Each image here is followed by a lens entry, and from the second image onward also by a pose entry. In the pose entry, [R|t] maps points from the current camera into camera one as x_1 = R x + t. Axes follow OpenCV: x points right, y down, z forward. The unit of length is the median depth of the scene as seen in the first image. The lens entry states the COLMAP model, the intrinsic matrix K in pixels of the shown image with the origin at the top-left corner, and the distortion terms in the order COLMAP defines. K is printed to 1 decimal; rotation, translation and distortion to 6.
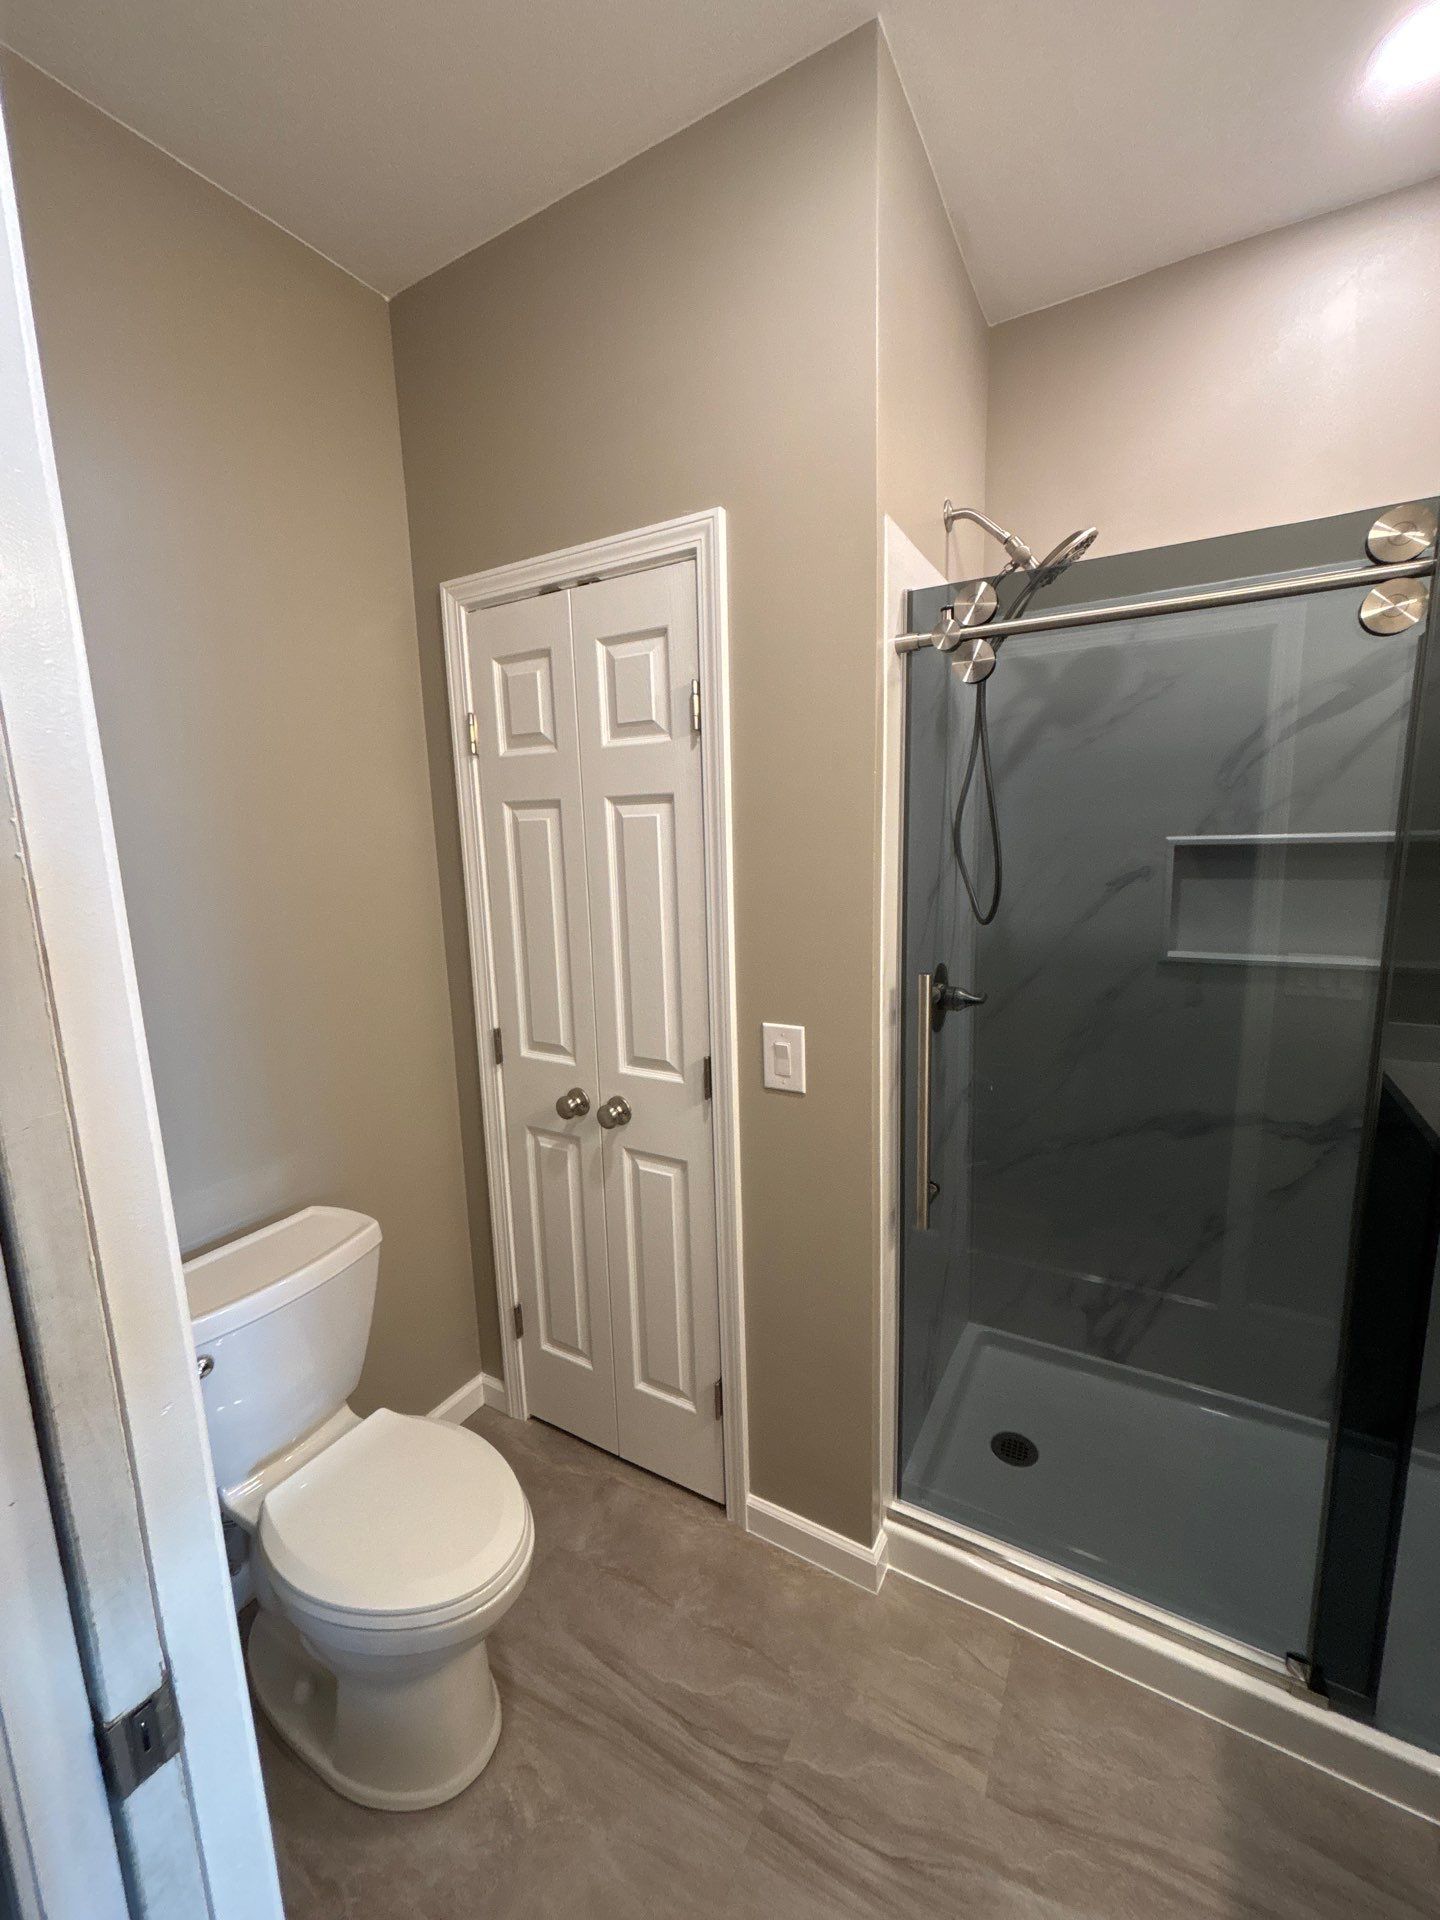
lens RADIAL K [[771.5, 0, 717.0], [0, 771.5, 959.4], [0, 0, 1]] dist [0.000026, 0.000378]
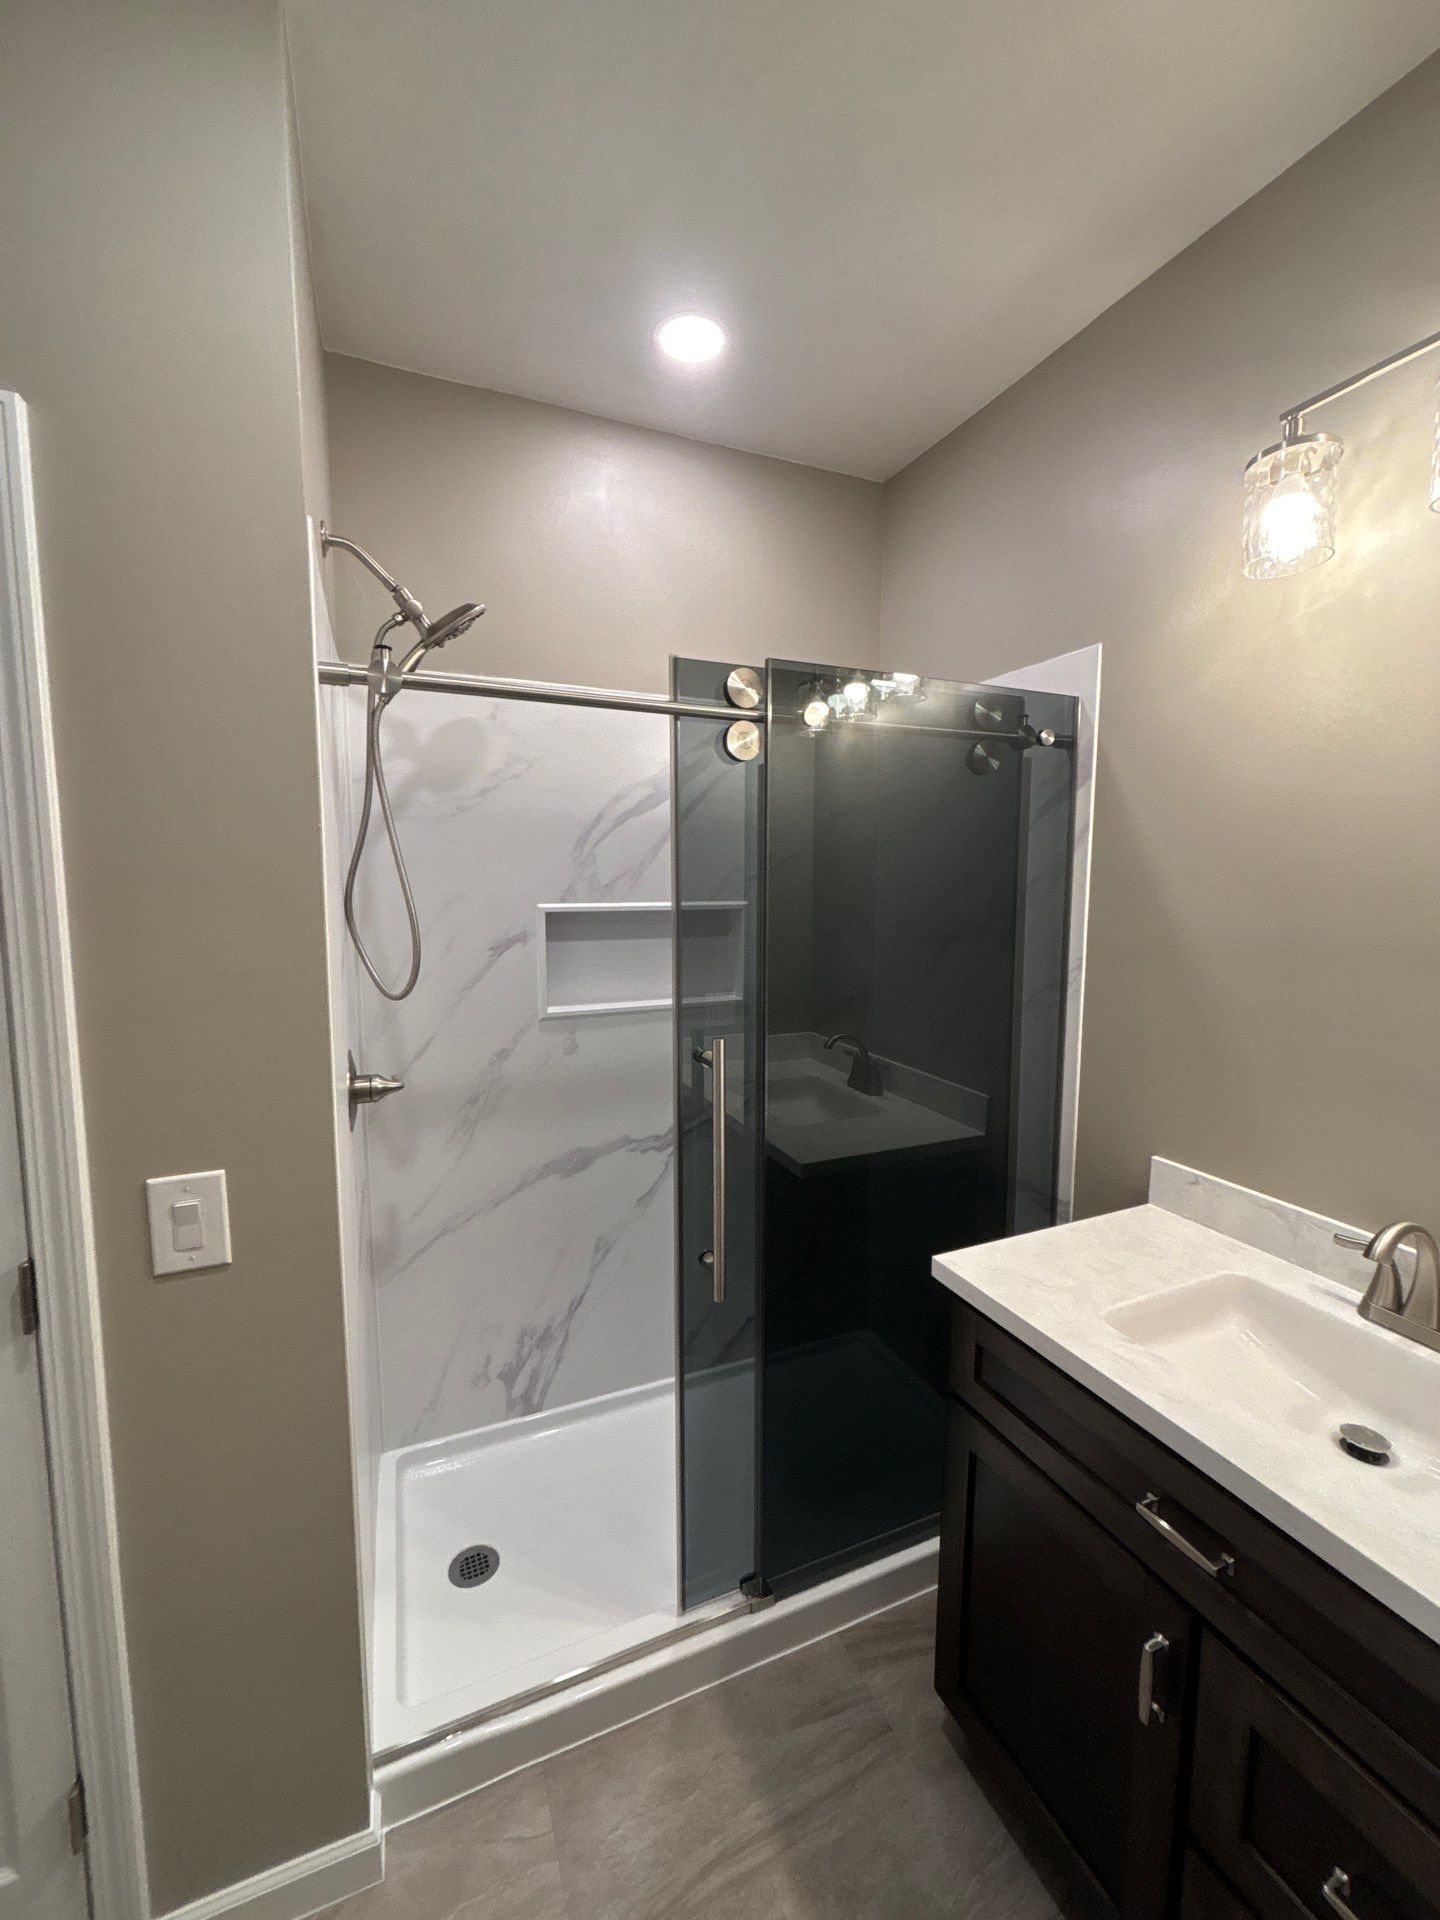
lens RADIAL K [[770.5, 0, 720.0], [0, 770.5, 960.0], [0, 0, 1]] dist [-0.001588, 0.000737]
pose [[0.596941, -0.051716, 0.800616, -0.155348], [0.110974, 0.993650, -0.018557, -0.036837], [-0.794573, 0.099925, 0.598890, 0.174375]]
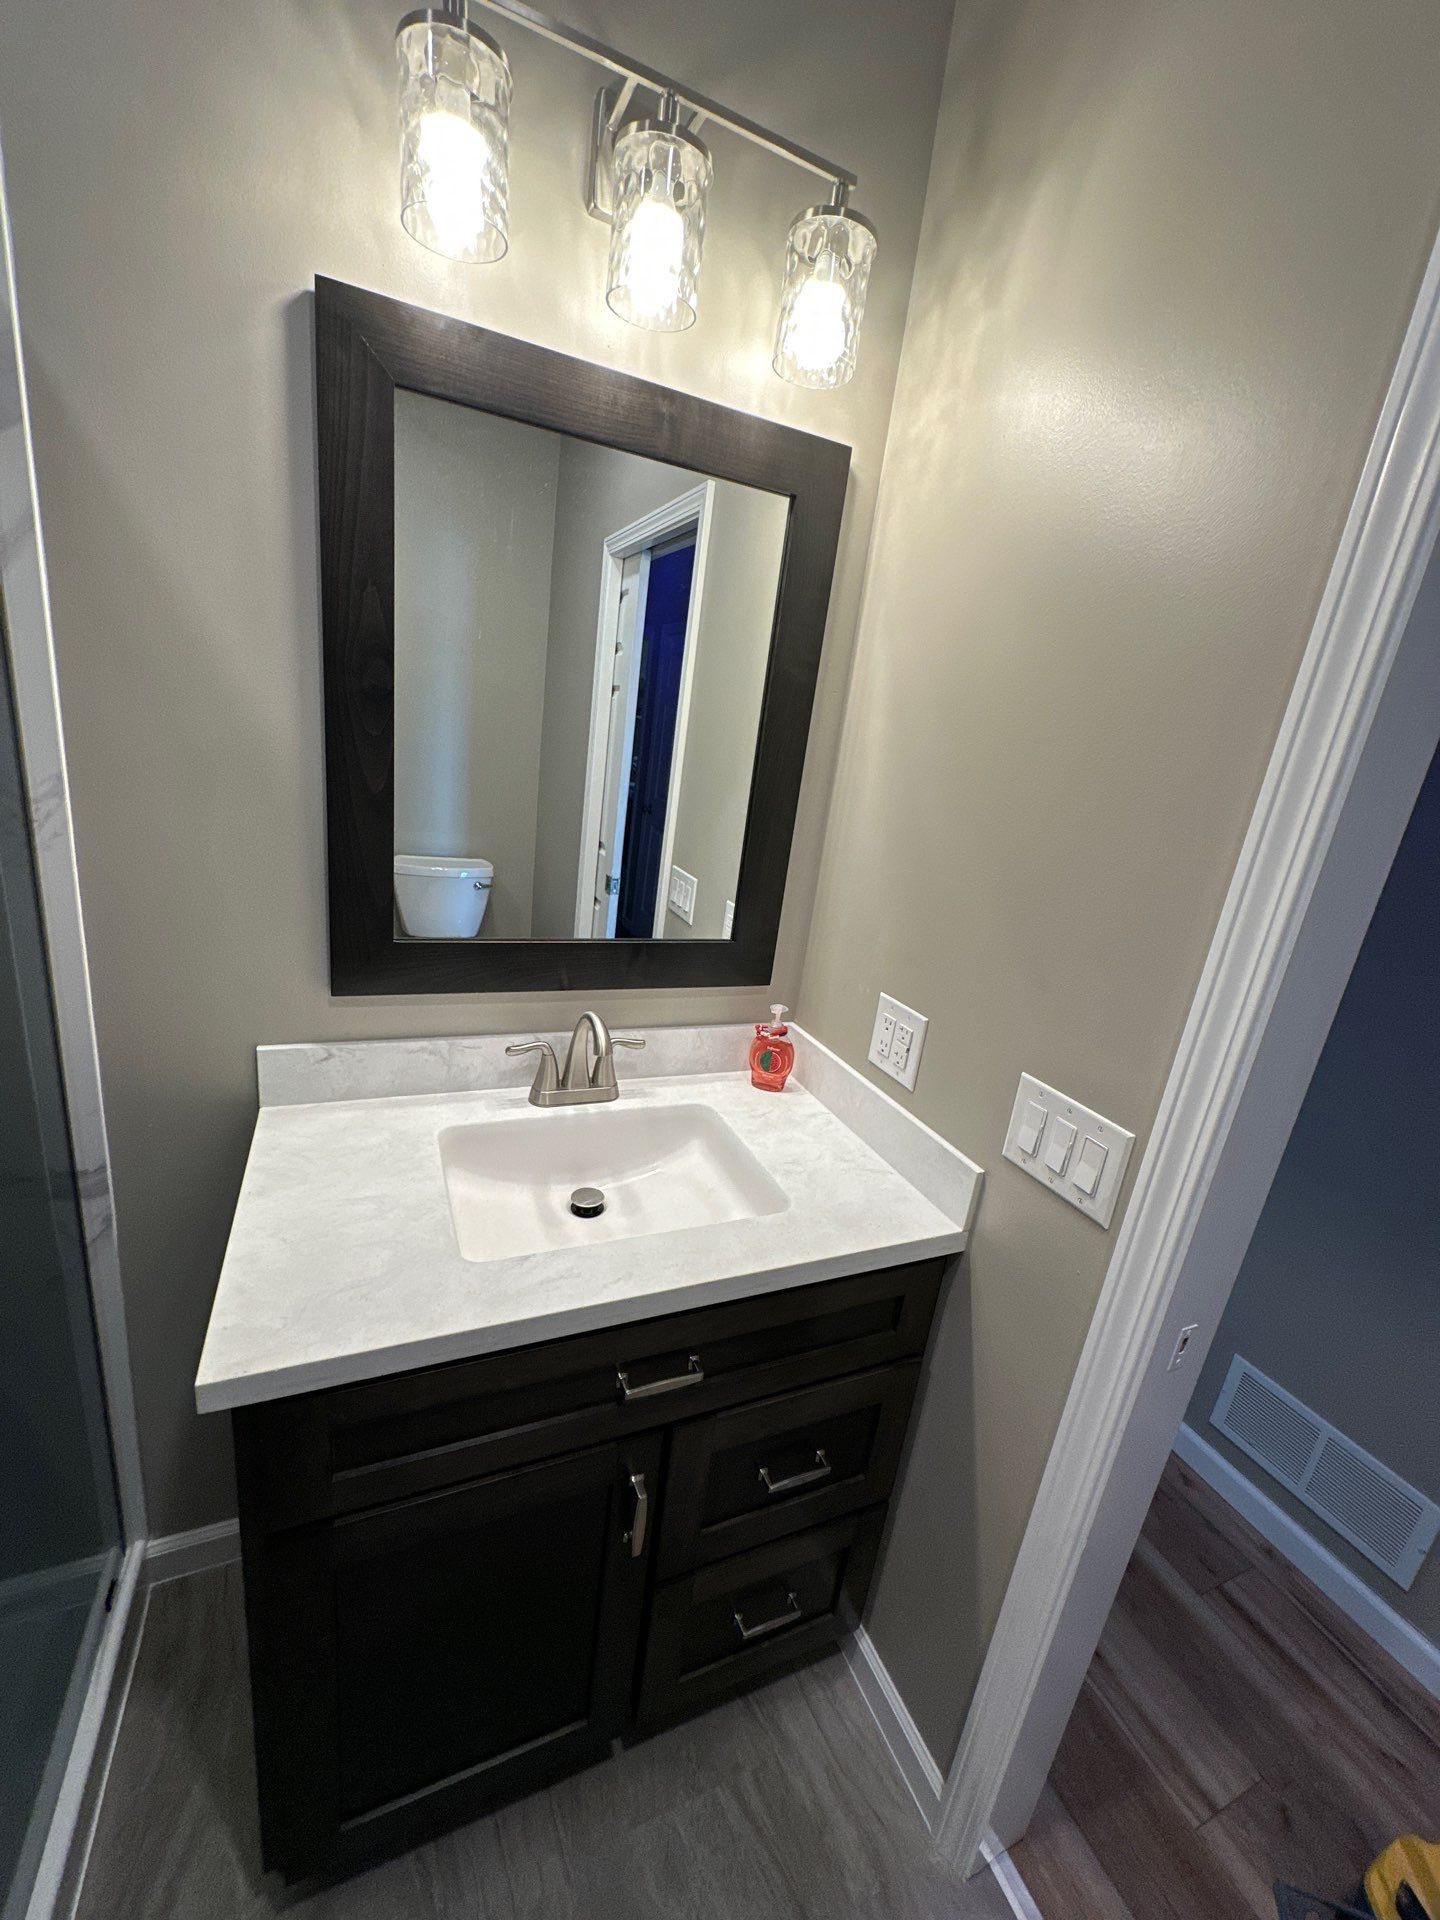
lens RADIAL K [[769.1, 0, 715.9], [0, 769.1, 964.5], [0, 0, 1]] dist [-0.001986, -0.000046]
pose [[-0.807073, -0.231199, 0.543305, 0.207396], [-0.001508, 0.920955, 0.389665, -0.099015], [-0.590450, 0.313669, -0.743627, 0.593481]]
